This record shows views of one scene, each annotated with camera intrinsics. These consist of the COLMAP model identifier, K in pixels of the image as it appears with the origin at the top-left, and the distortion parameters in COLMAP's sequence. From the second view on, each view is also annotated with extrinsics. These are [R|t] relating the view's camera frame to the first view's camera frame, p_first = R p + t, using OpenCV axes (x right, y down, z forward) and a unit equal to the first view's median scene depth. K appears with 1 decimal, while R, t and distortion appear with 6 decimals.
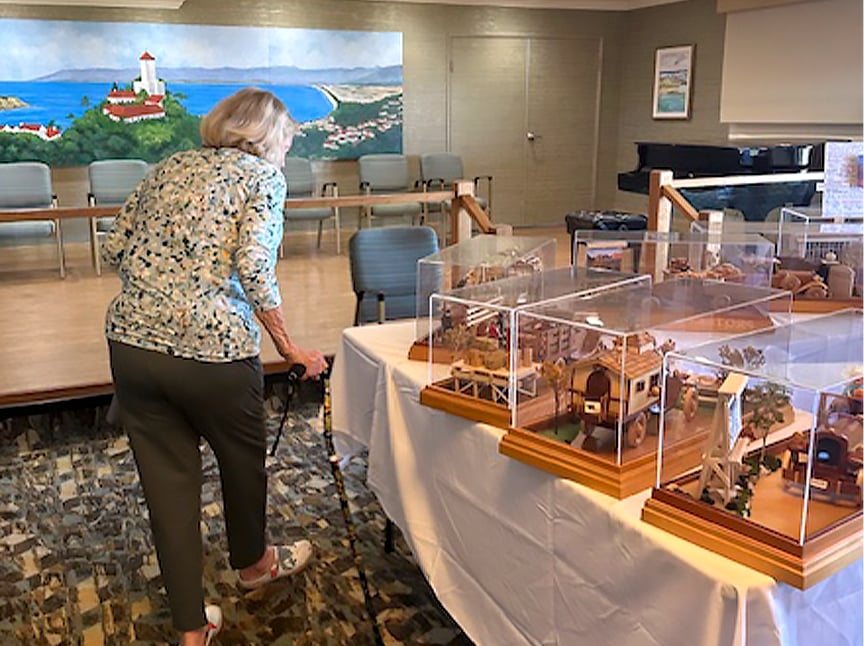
lens RADIAL K [[856.3, 0, 399.8], [0, 856.3, 319.7], [0, 0, 1]] dist [0.208896, -0.478506]
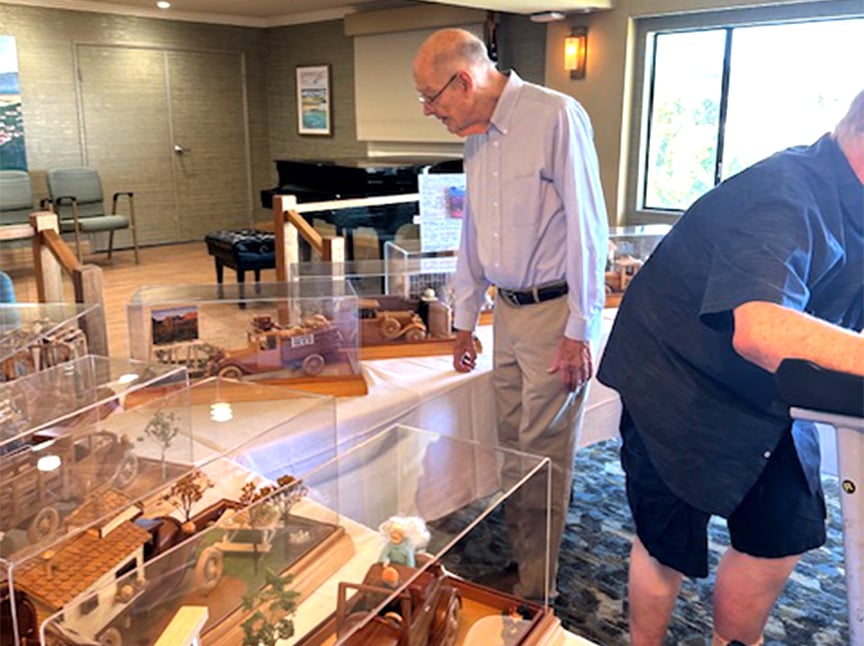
lens RADIAL K [[799.1, 0, 454.4], [0, 799.1, 298.3], [0, 0, 1]] dist [0.060740, -0.142524]
pose [[0.910478, -0.076172, 0.406483, 0.060476], [0.082384, 0.996598, 0.002225, -0.025642], [-0.405270, 0.031462, 0.913656, 0.069205]]
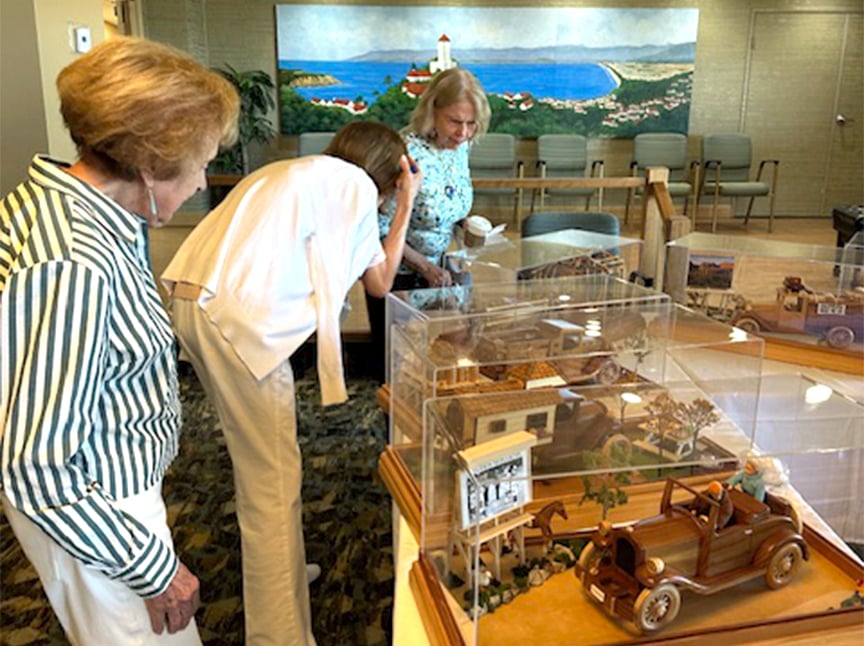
lens RADIAL K [[791.7, 0, 432.0], [0, 791.7, 323.0], [0, 0, 1]] dist [0.112925, -0.206134]
pose [[0.922255, 0.122898, -0.366528, 0.100362], [-0.103348, 0.991994, 0.072574, -0.015849], [0.372513, -0.029052, 0.927572, 0.046421]]
